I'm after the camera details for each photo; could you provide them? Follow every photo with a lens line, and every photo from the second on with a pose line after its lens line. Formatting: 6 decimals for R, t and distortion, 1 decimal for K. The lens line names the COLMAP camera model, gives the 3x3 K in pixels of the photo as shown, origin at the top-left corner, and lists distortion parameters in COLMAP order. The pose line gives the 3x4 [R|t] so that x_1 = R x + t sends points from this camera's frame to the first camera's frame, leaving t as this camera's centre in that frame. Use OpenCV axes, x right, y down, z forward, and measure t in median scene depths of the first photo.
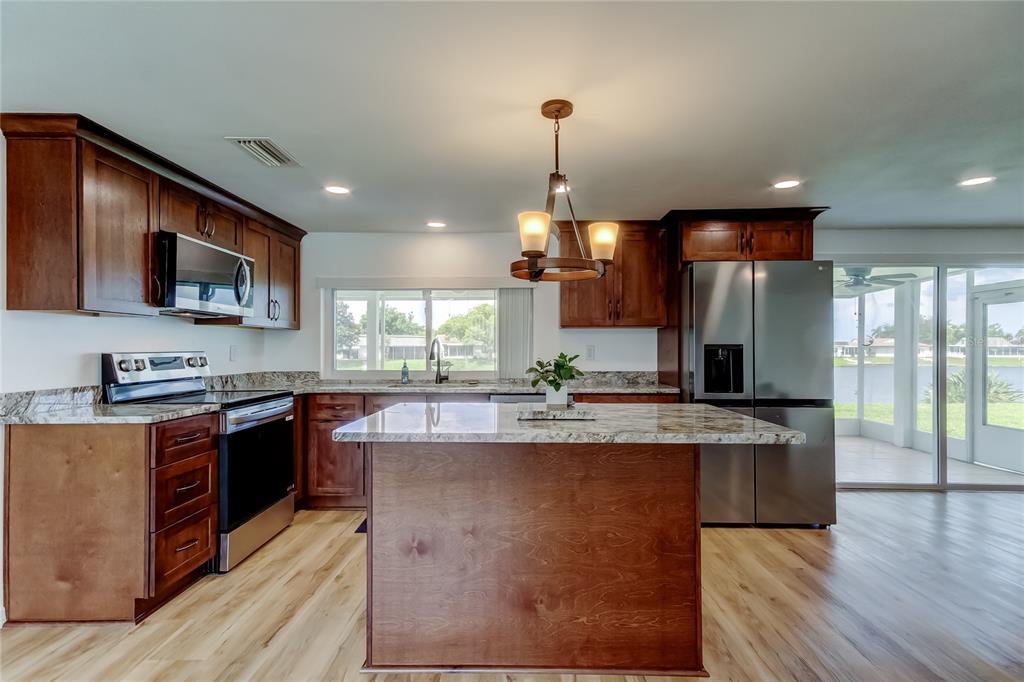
lens RADIAL K [[501.5, 0, 516.7], [0, 501.5, 350.7], [0, 0, 1]] dist [0.025575, -0.002098]
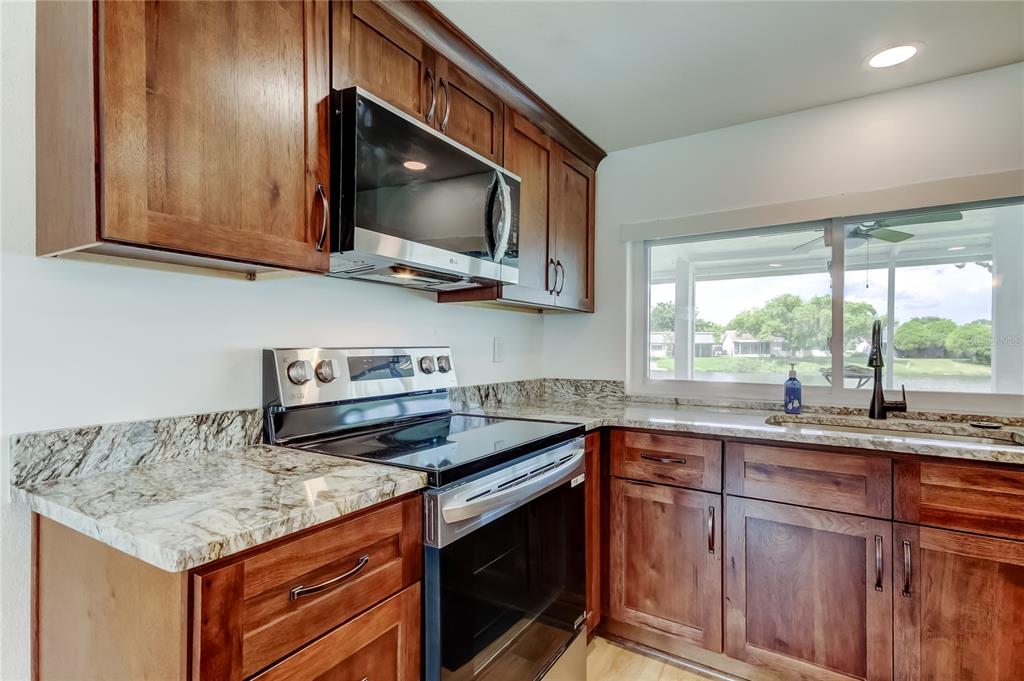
lens RADIAL K [[501.5, 0, 521.5], [0, 501.5, 349.8], [0, 0, 1]] dist [0.025575, -0.002098]
pose [[0.859447, 0.005009, -0.511201, -0.229154], [-0.003316, 0.999986, 0.004224, 0.002150], [0.511214, -0.001936, 0.859451, 0.508632]]
